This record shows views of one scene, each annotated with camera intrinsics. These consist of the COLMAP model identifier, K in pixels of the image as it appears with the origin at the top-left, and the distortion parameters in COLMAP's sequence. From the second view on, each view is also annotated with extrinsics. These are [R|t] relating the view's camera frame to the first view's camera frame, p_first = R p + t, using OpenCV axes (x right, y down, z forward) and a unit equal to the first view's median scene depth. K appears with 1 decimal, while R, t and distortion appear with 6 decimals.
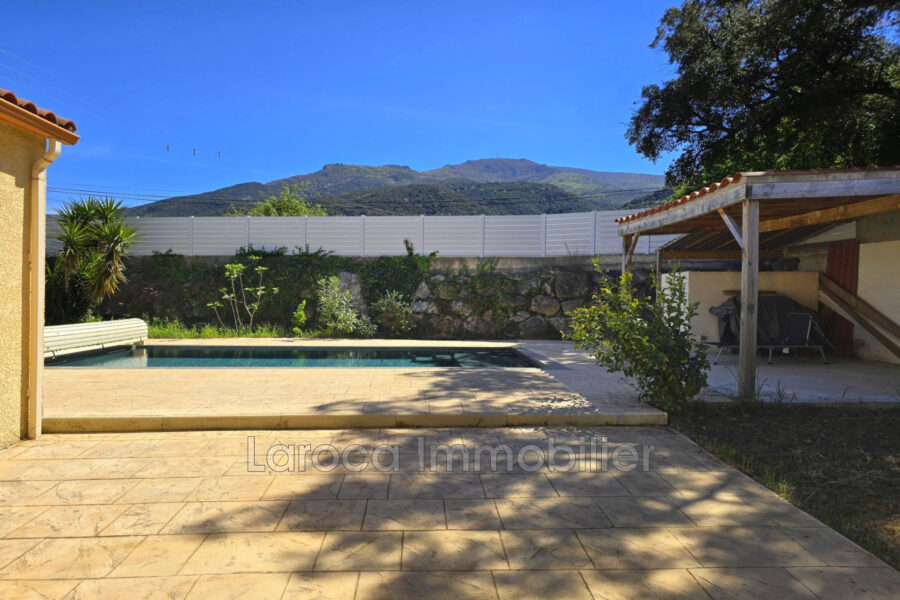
lens RADIAL K [[607.3, 0, 445.6], [0, 607.3, 298.1], [0, 0, 1]] dist [0.047476, -0.026246]
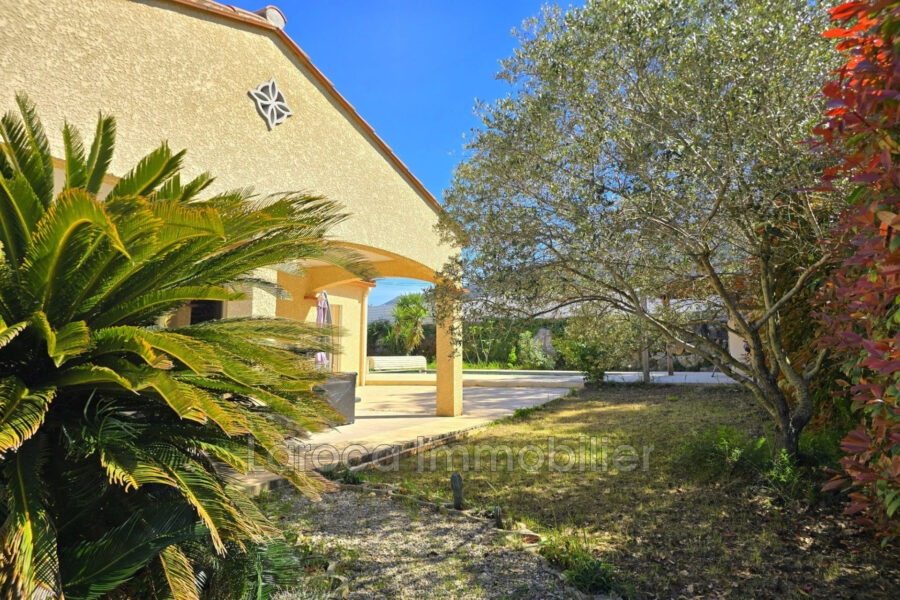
lens RADIAL K [[528.2, 0, 447.2], [0, 528.2, 304.4], [0, 0, 1]] dist [0.002863, -0.004096]
pose [[0.873830, -0.056396, -0.482951, 0.294667], [0.011615, 0.995389, -0.095219, 0.022605], [0.486093, 0.077596, 0.870455, -0.326337]]
